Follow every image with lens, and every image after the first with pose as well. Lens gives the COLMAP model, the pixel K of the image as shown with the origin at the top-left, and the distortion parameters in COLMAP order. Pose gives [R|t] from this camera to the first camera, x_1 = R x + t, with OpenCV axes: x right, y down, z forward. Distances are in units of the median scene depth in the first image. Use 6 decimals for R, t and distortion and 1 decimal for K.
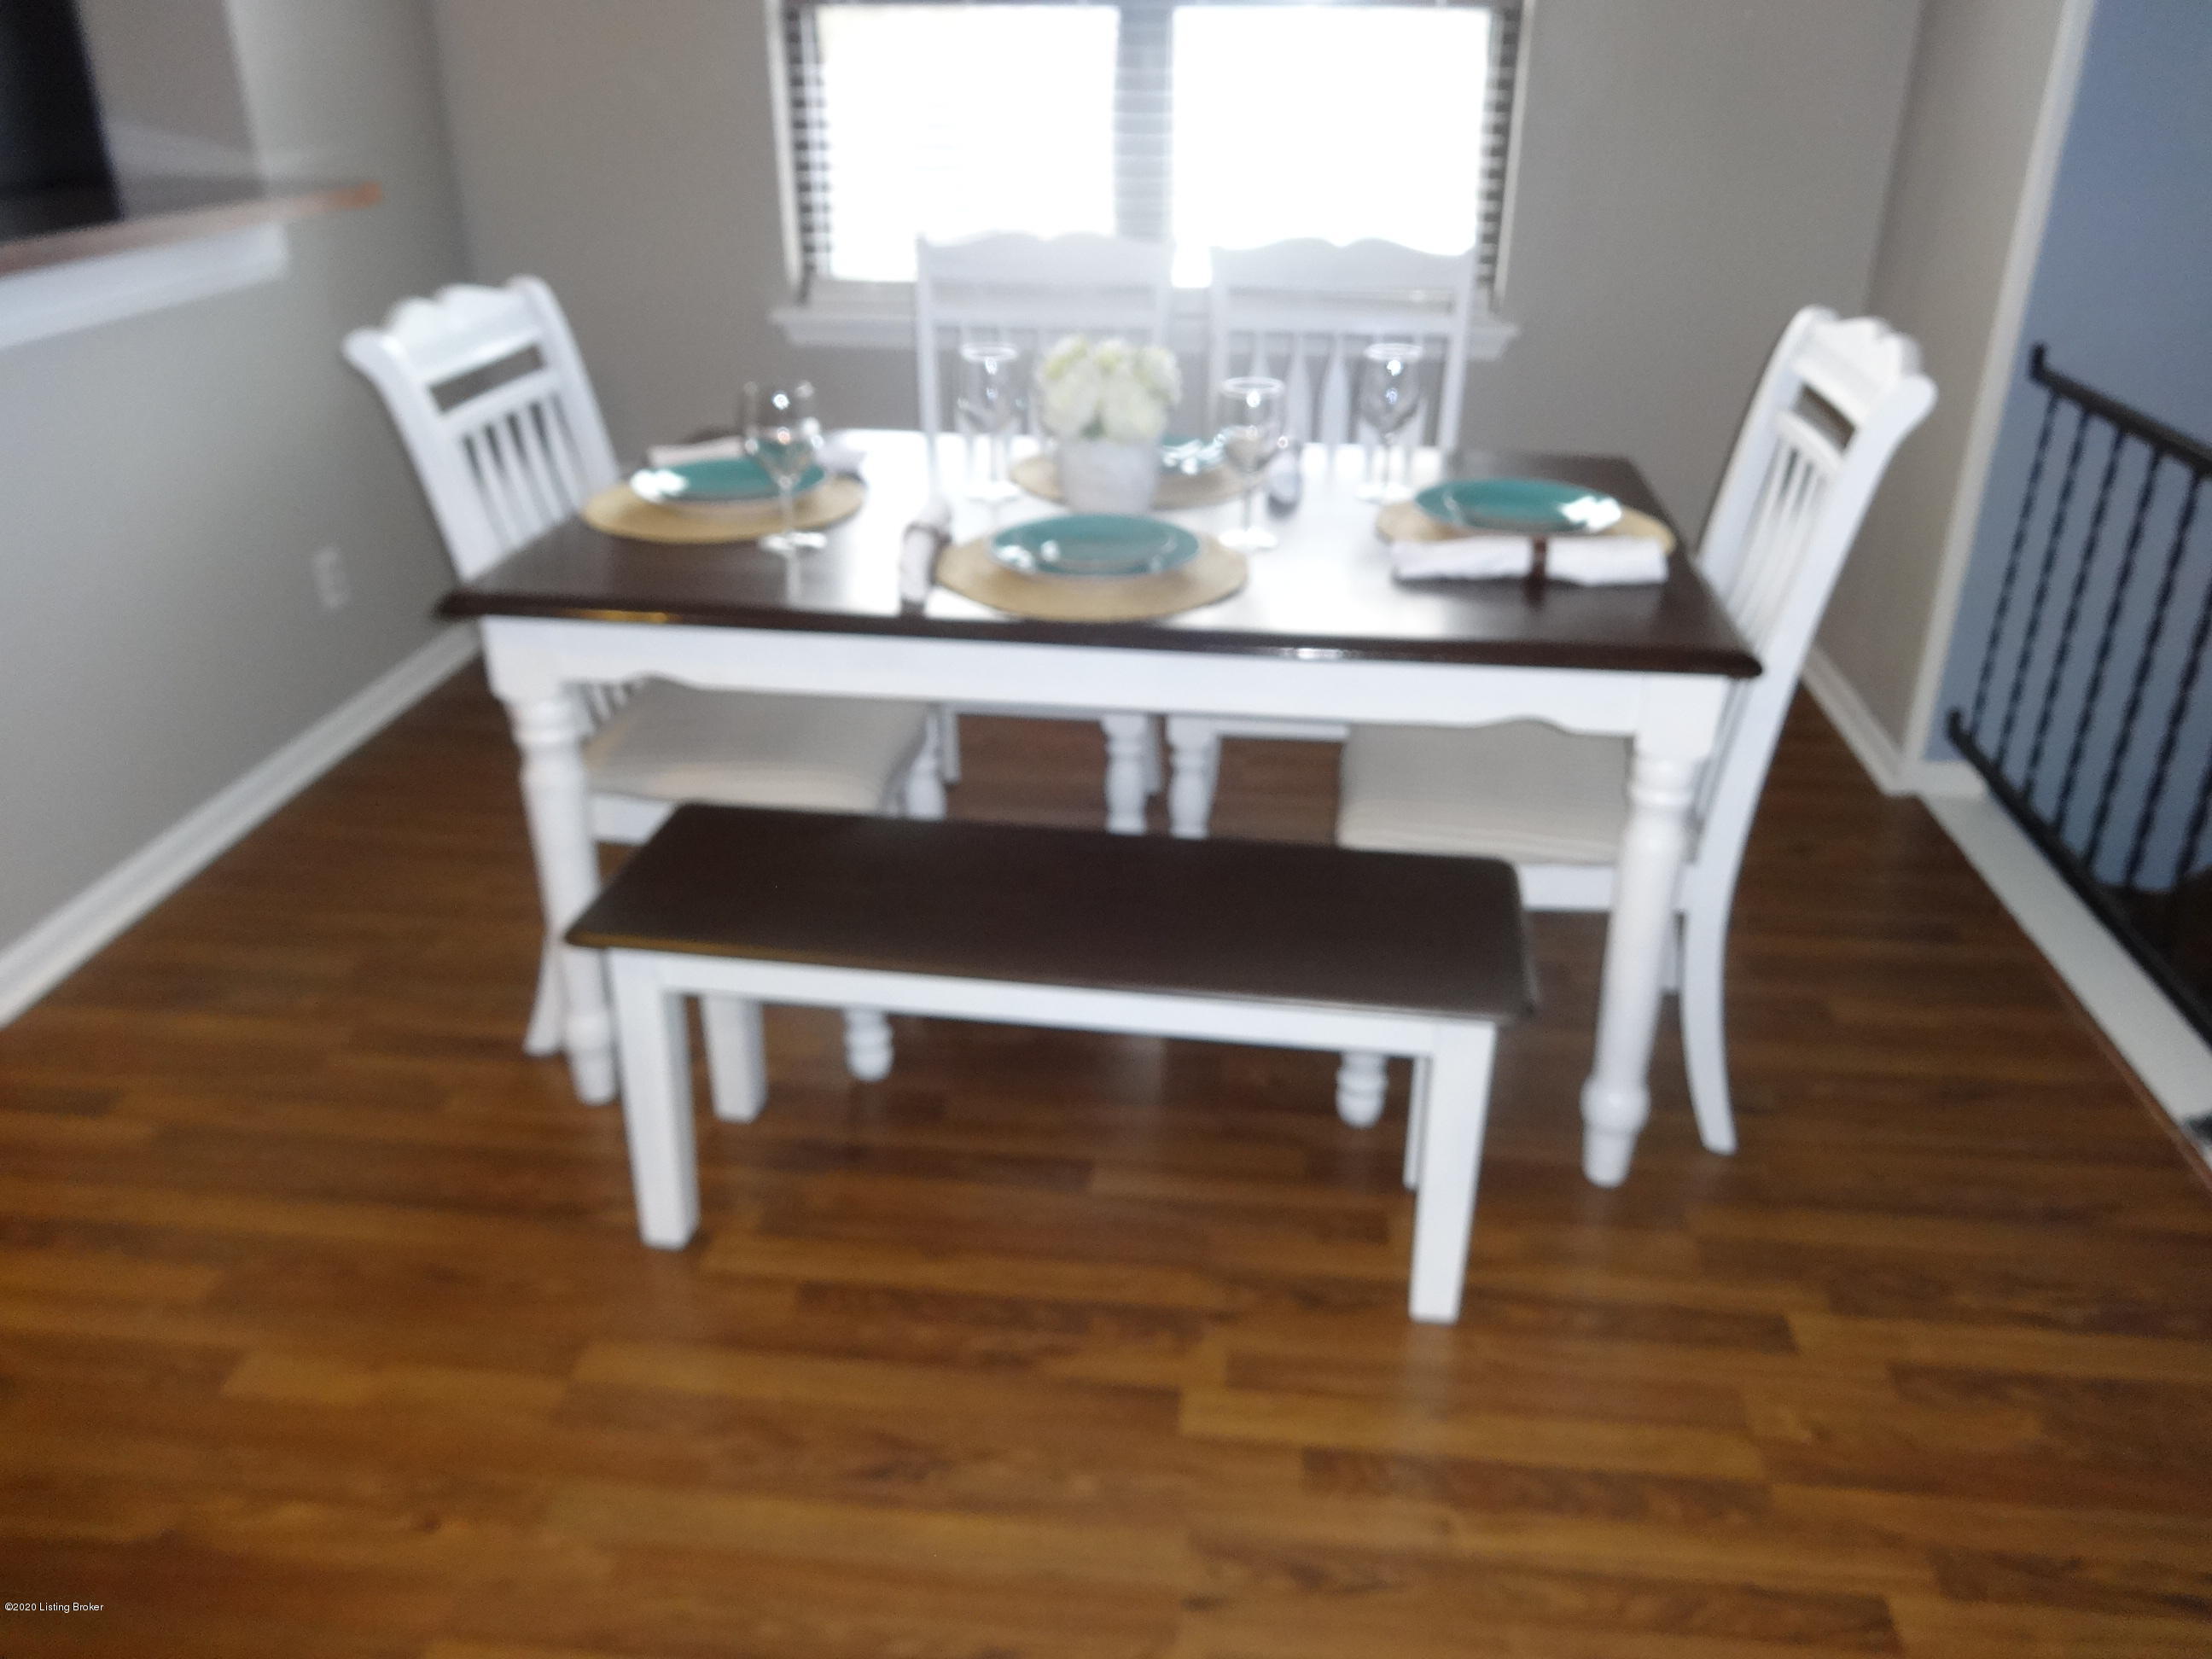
lens RADIAL K [[1660.8, 0, 1106.2], [0, 1660.8, 815.6], [0, 0, 1]] dist [0.000925, 0.002528]
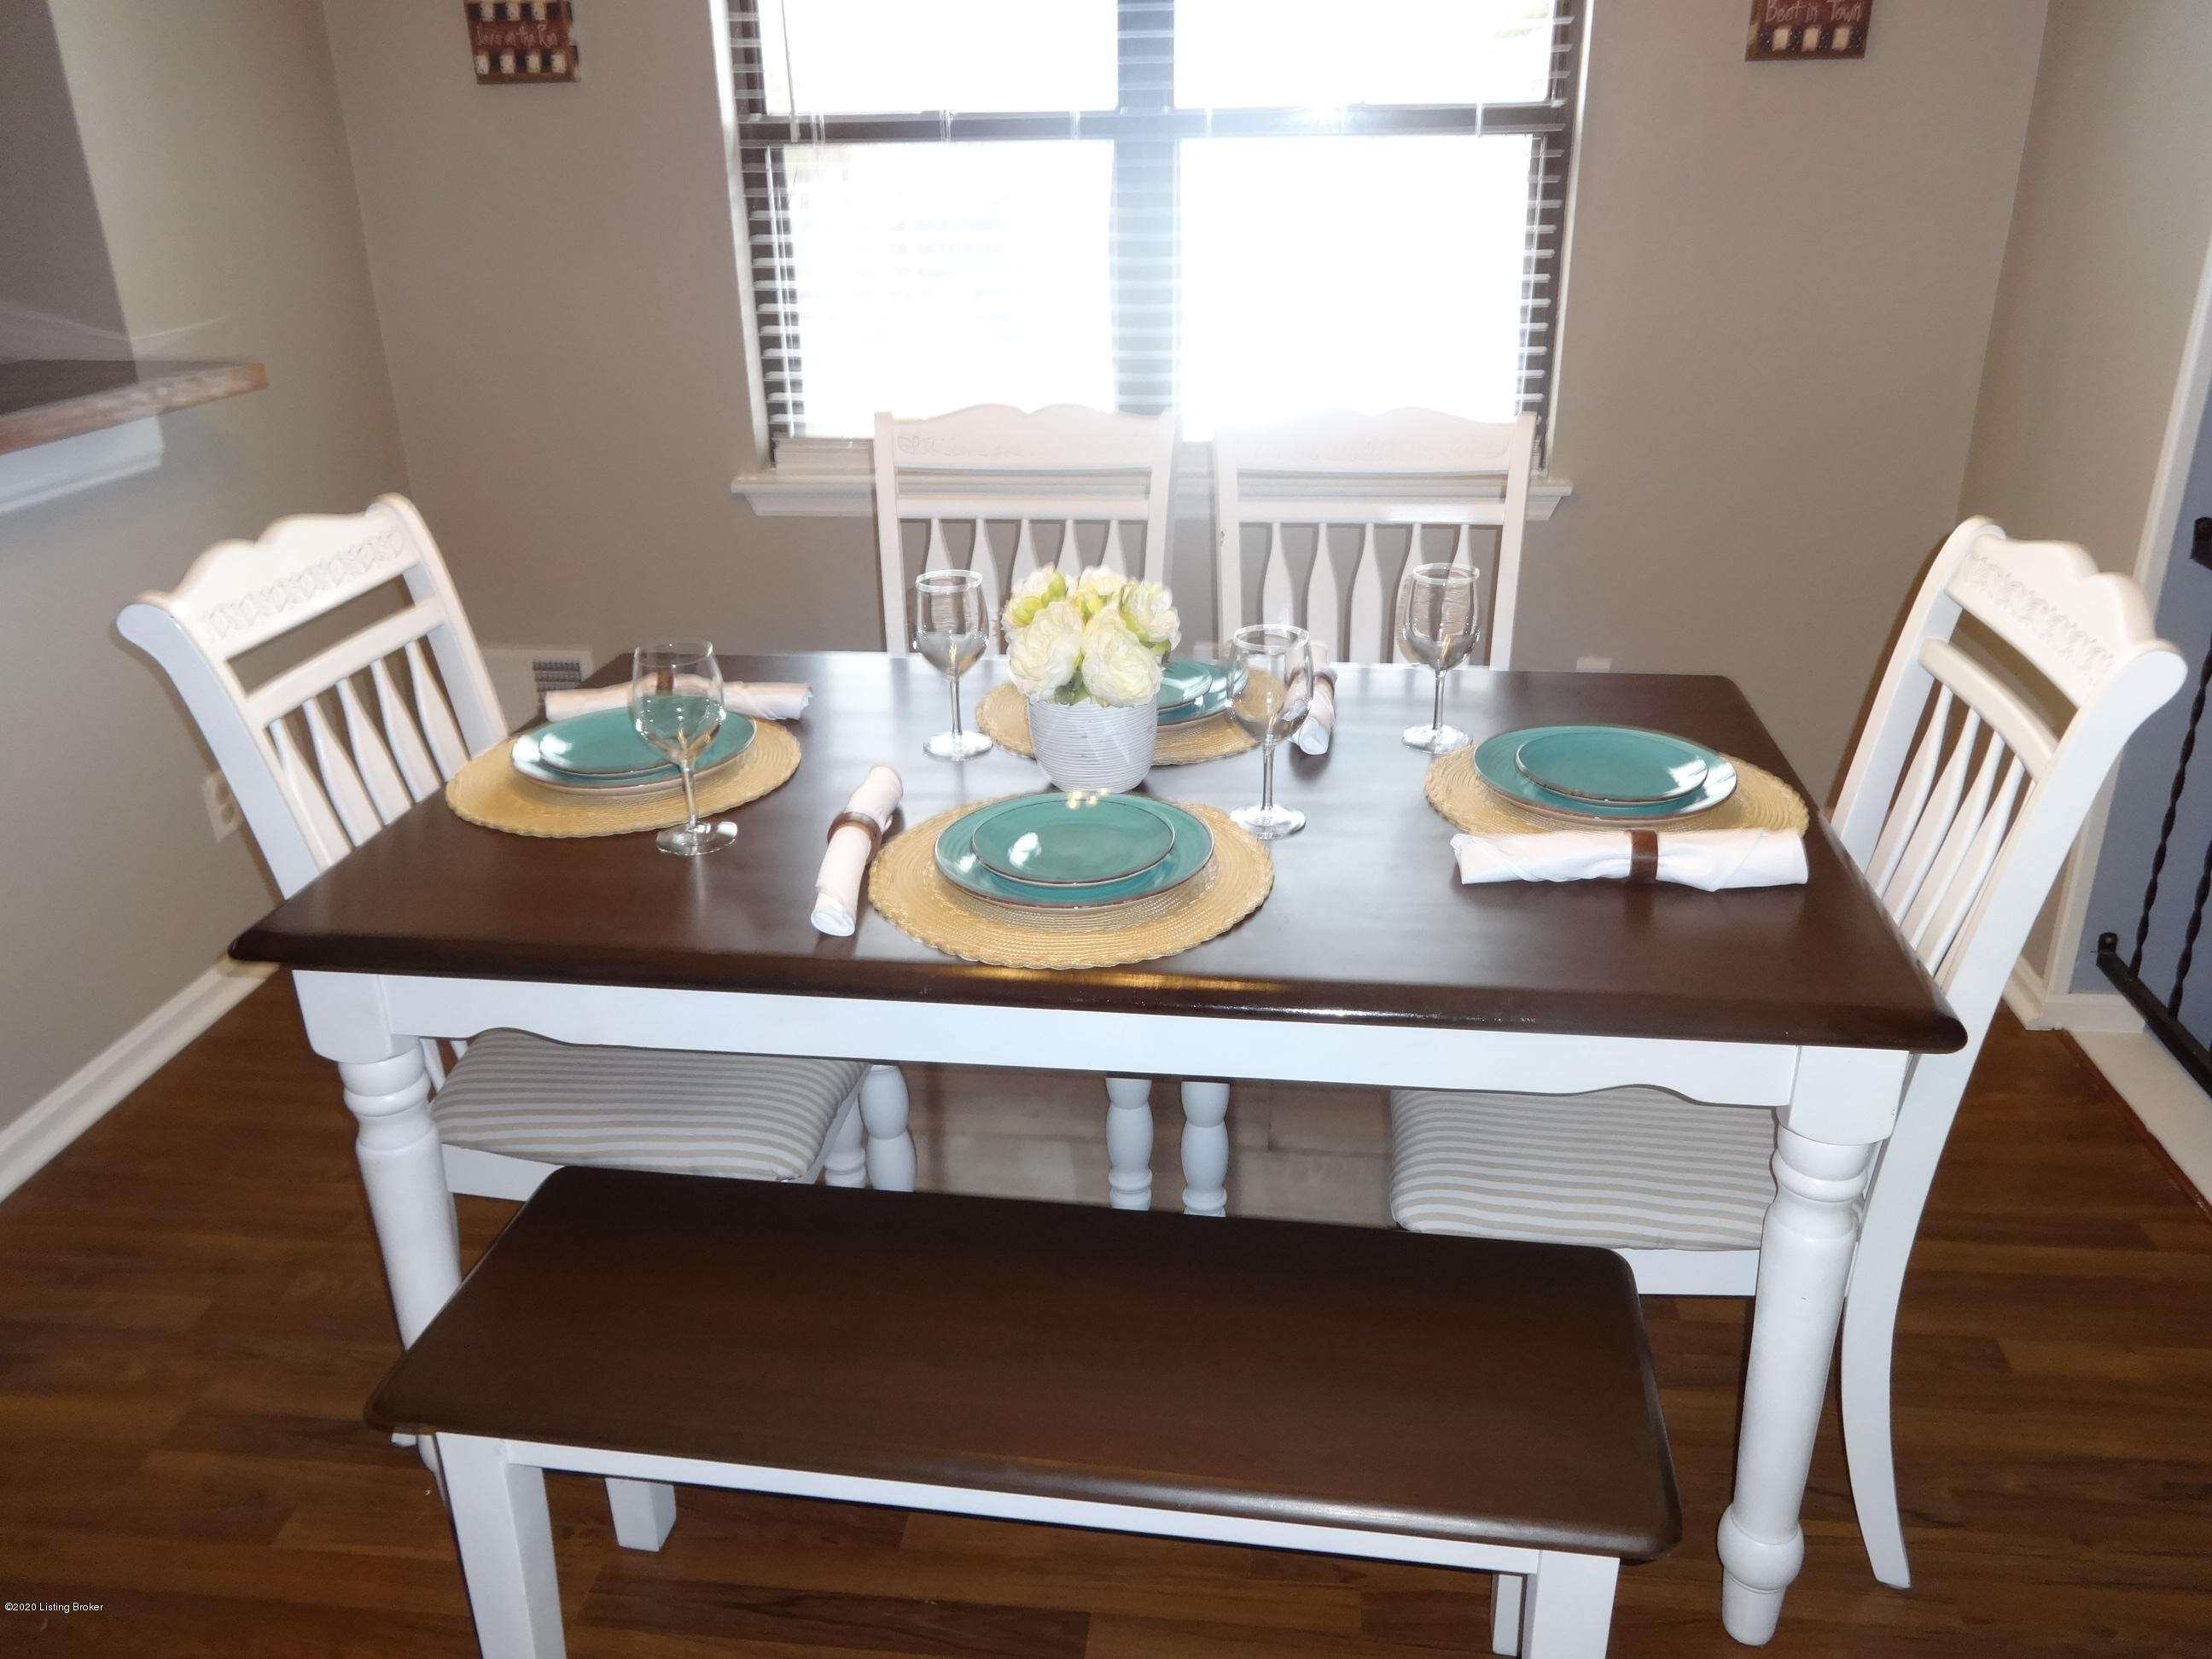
lens RADIAL K [[1641.0, 0, 1116.4], [0, 1641.0, 830.8], [0, 0, 1]] dist [0.008165, 0.003978]
pose [[0.999763, -0.017781, -0.012547, 0.021145], [0.017291, 0.999125, -0.038085, -0.129907], [0.013213, 0.037859, 0.999196, 0.208343]]
